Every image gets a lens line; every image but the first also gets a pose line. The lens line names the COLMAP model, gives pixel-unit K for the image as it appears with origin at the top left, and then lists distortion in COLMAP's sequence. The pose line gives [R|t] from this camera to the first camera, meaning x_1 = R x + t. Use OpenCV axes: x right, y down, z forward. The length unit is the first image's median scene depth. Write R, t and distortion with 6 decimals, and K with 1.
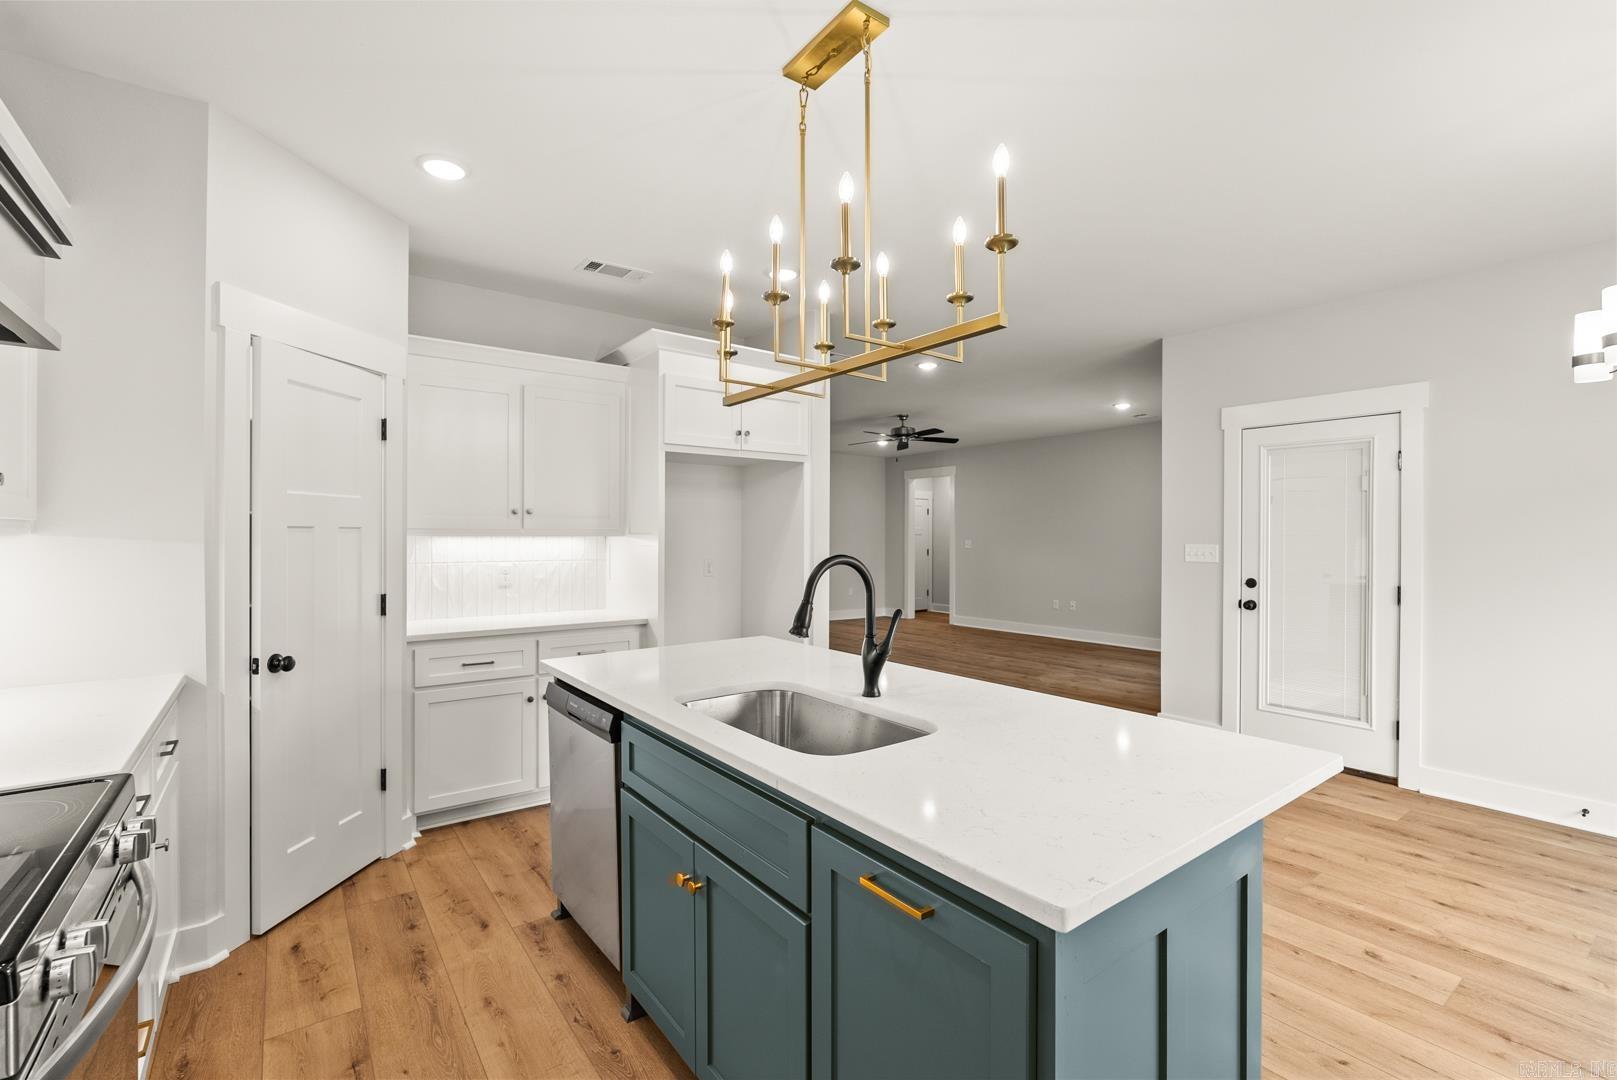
lens RADIAL K [[717.7, 0, 814.0], [0, 717.7, 539.7], [0, 0, 1]] dist [-0.009945, 0.002744]
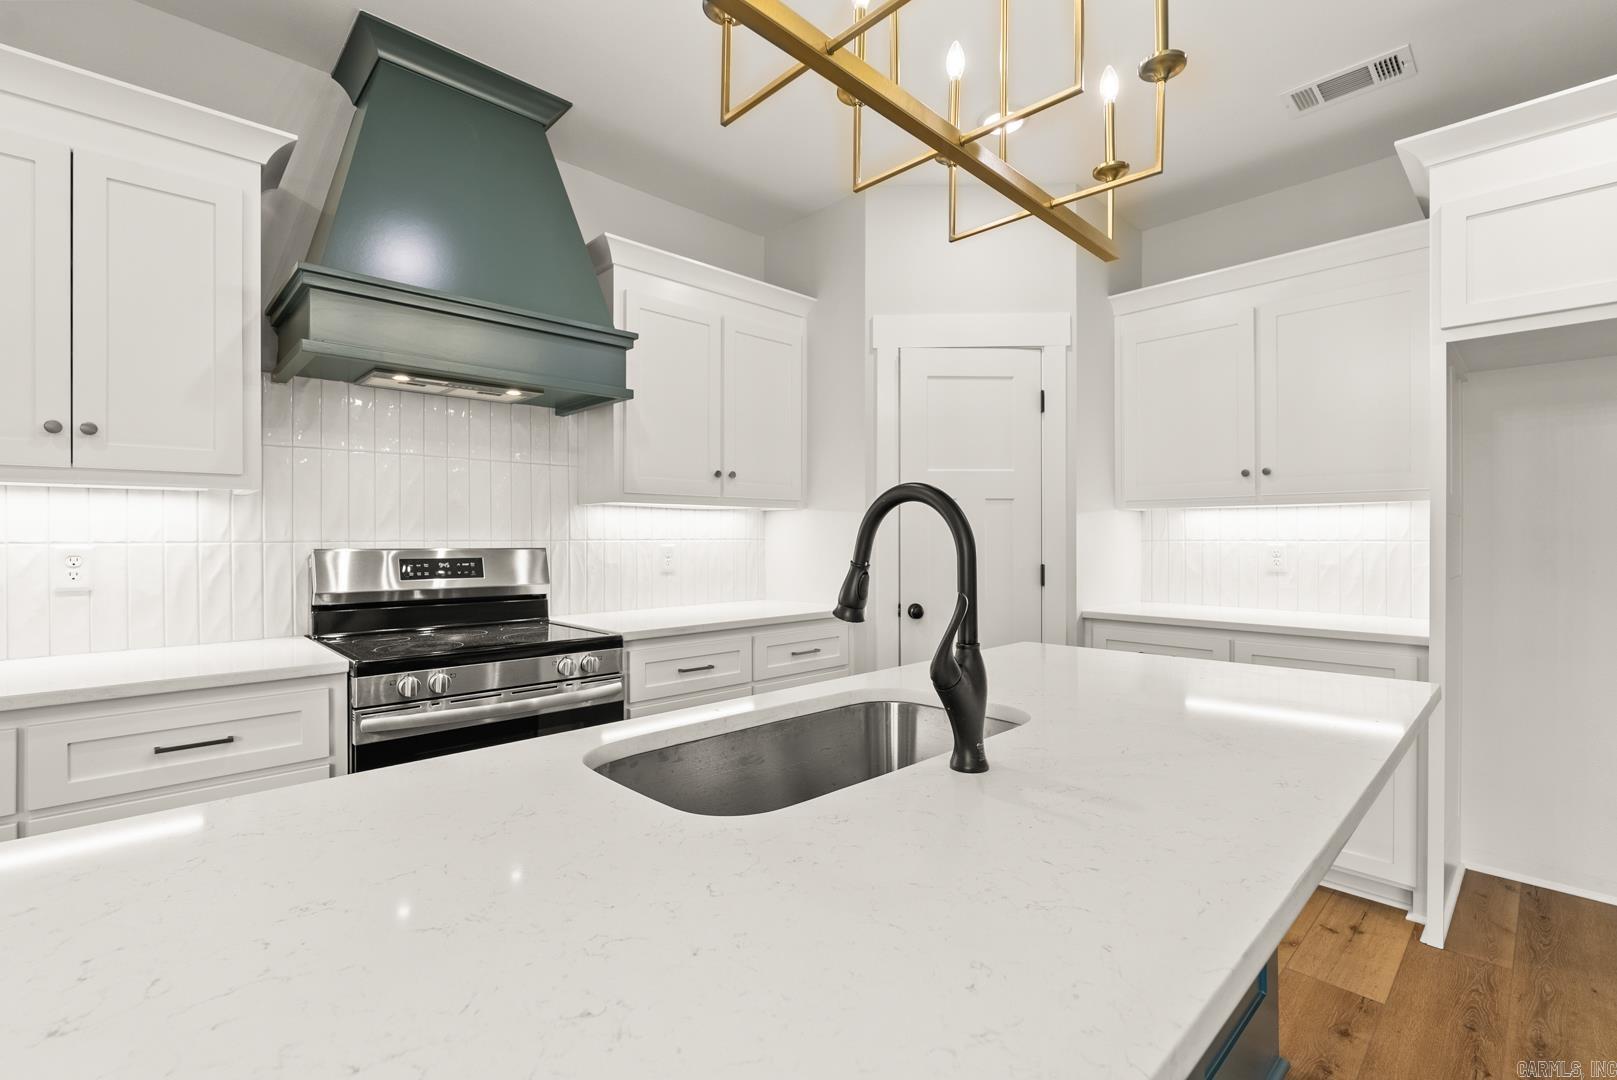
lens RADIAL K [[717.7, 0, 810.2], [0, 717.7, 535.0], [0, 0, 1]] dist [-0.009945, 0.002744]
pose [[0.120397, -0.003088, -0.992721, 0.287747], [-0.003122, 0.999989, -0.003489, 0.031234], [0.992721, 0.003519, 0.120386, 0.435801]]
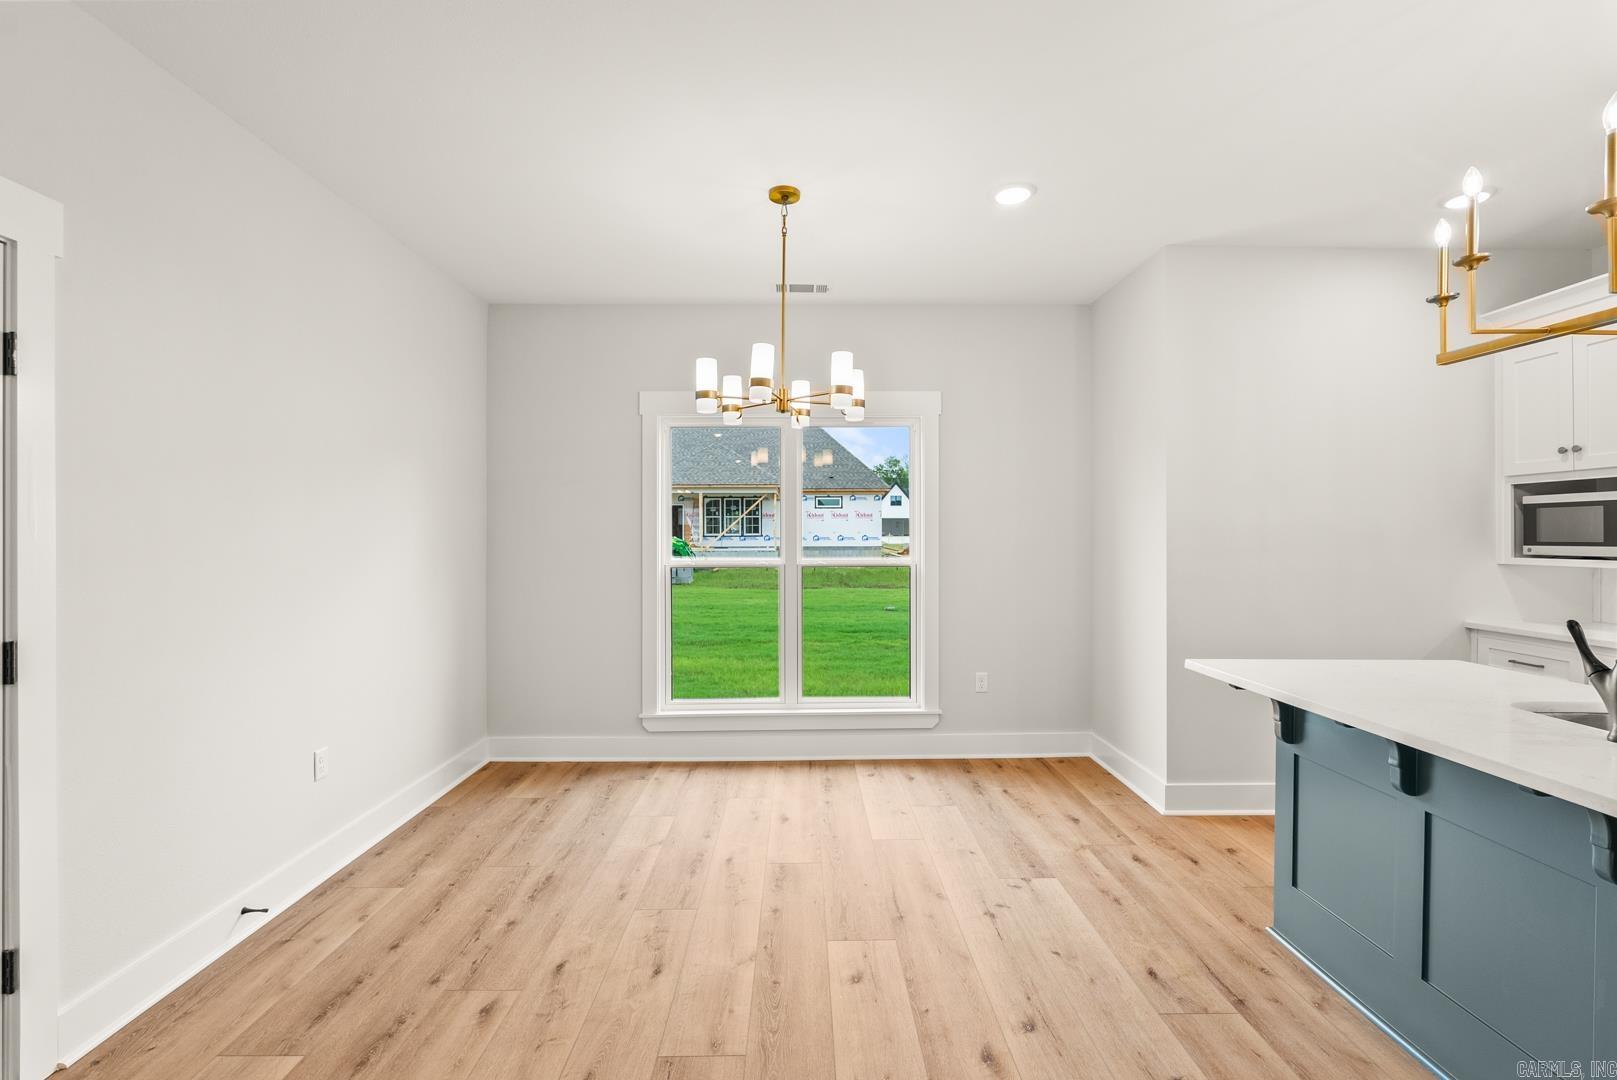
lens RADIAL K [[717.7, 0, 812.0], [0, 717.7, 537.9], [0, 0, 1]] dist [-0.009945, 0.002744]
pose [[-0.813269, -0.006156, 0.581855, 0.177789], [0.000009, 0.999944, 0.010593, -0.000861], [-0.581888, 0.008620, -0.813223, 1.085970]]
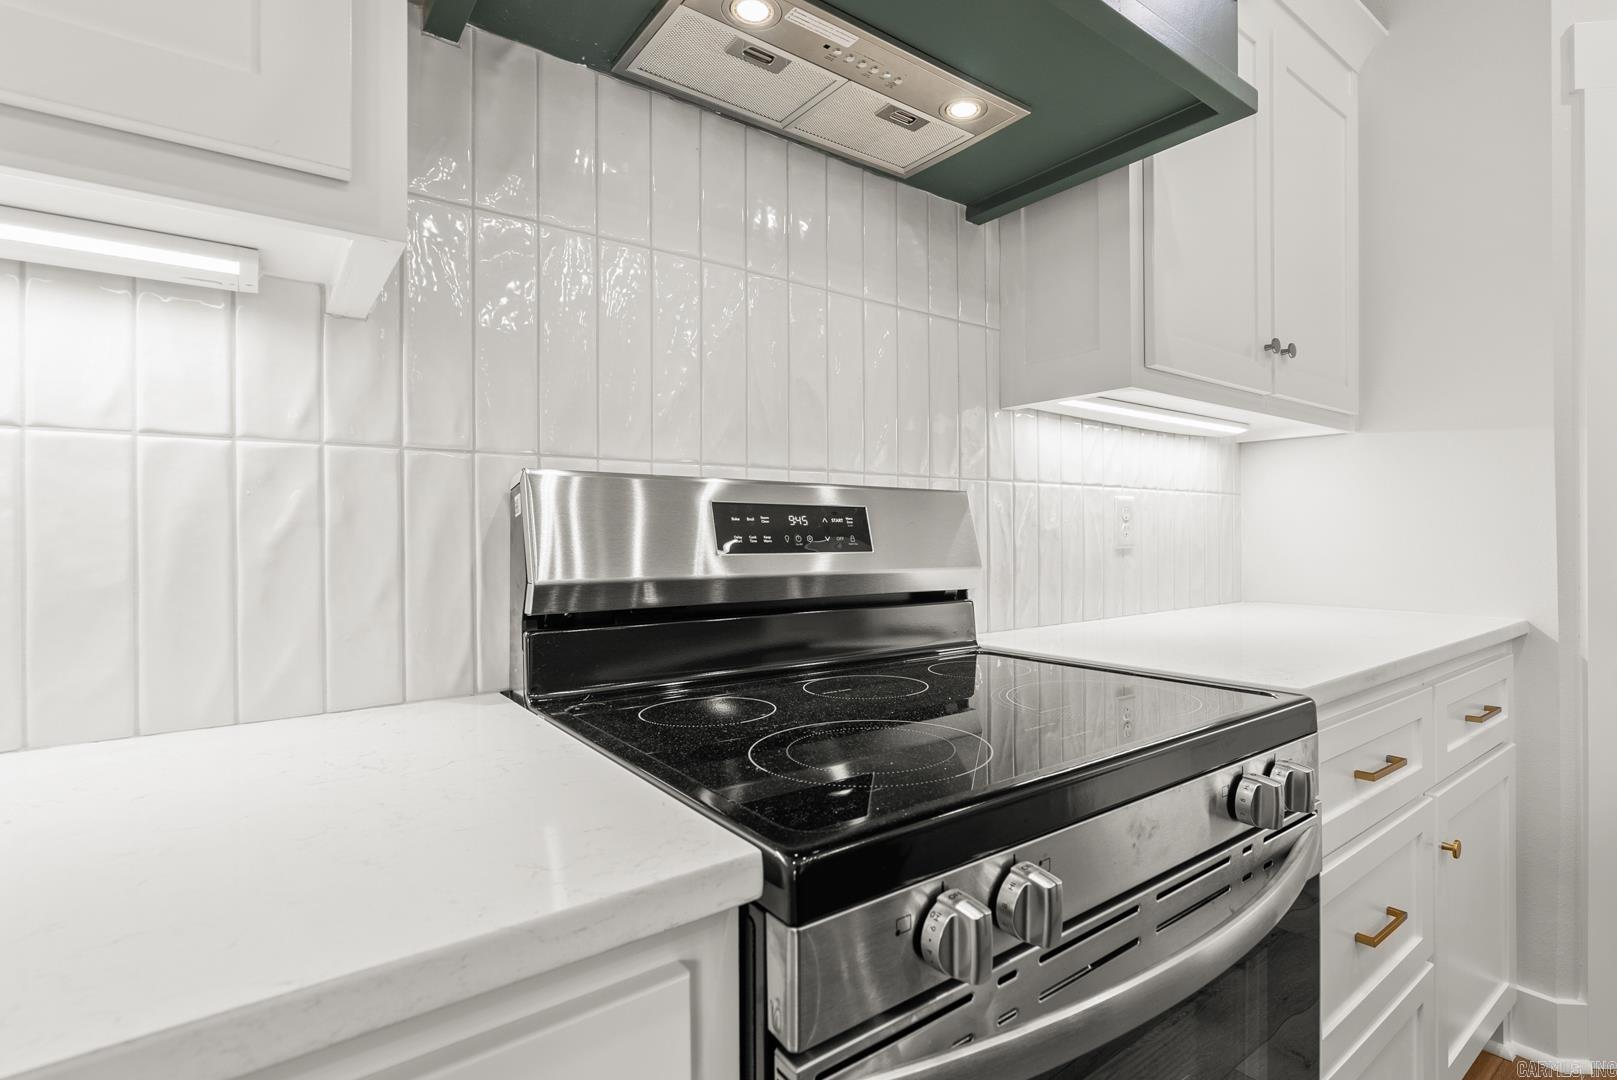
lens RADIAL K [[781.3, 0, 876.8], [0, 781.3, 529.7], [0, 0, 1]] dist [-0.008396, -0.000174]
pose [[0.039126, -0.005619, -0.999219, -0.093470], [-0.000962, 0.999984, -0.005661, 0.062593], [0.999234, 0.001183, 0.039120, 0.202873]]
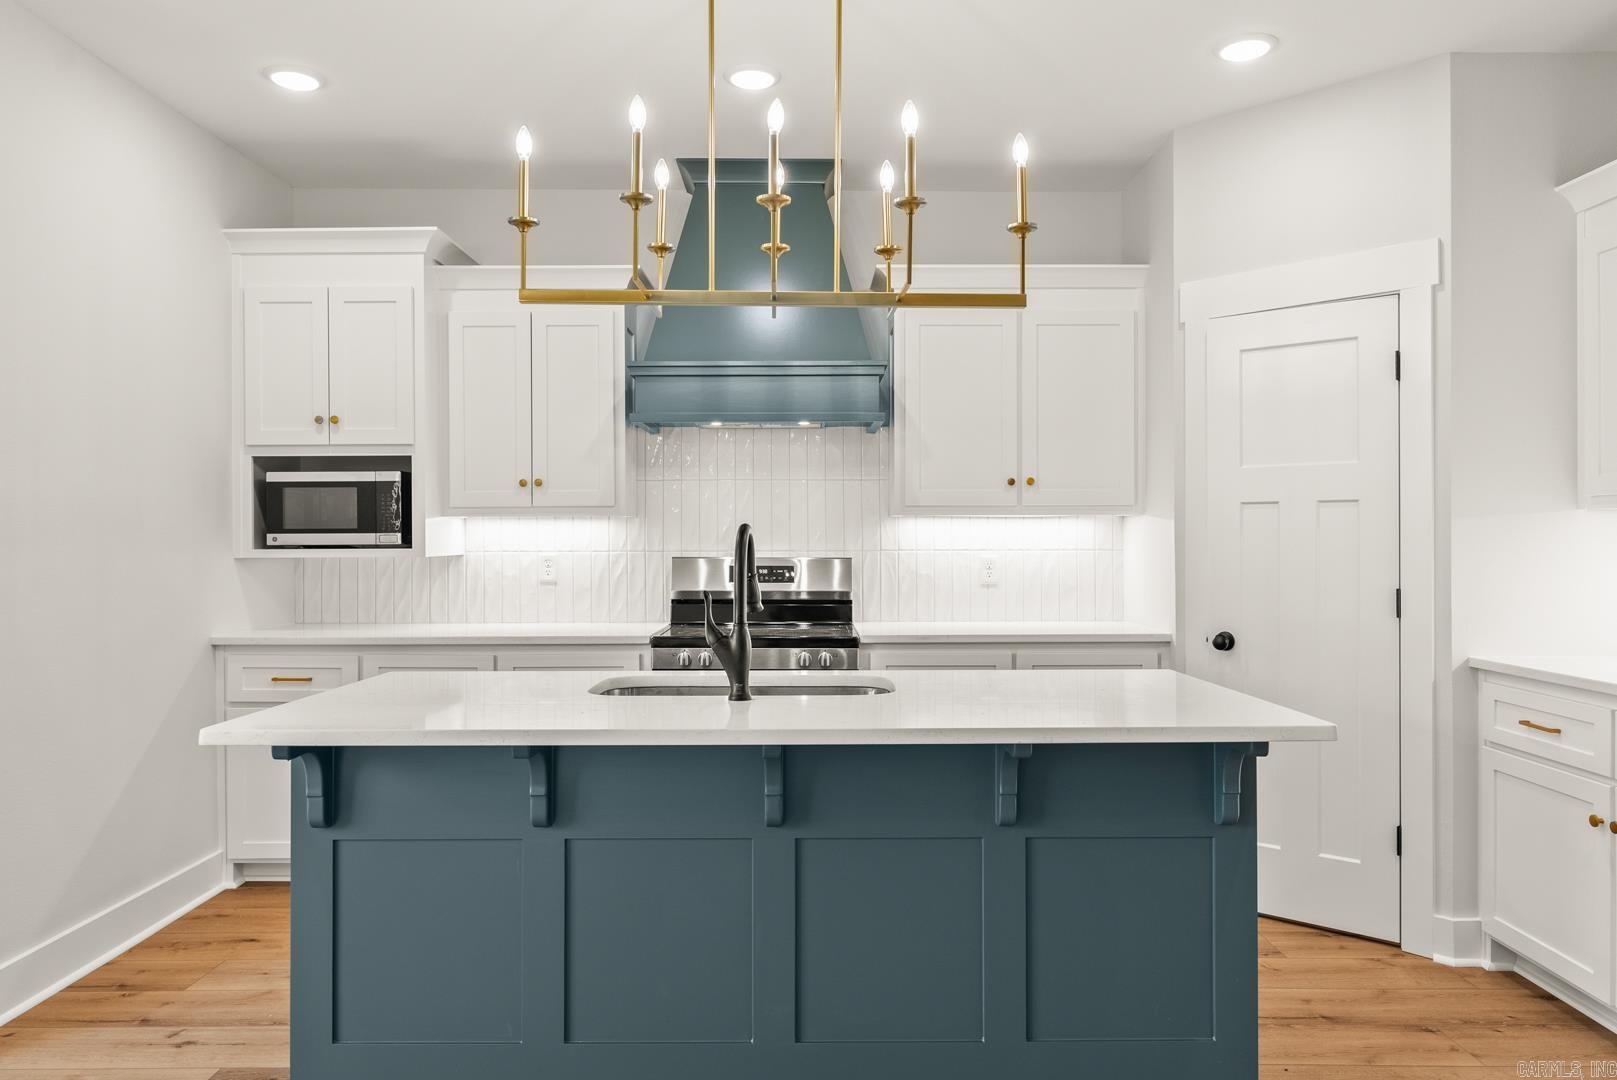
lens RADIAL K [[1095.8, 0, 815.7], [0, 1095.8, 535.3], [0, 0, 1]] dist [-0.005885, 0.000902]
pose [[-0.594814, -0.001387, -0.803862, 0.523561], [-0.002996, 0.999995, 0.000492, 0.017457], [0.803858, 0.002702, -0.594816, 0.936729]]
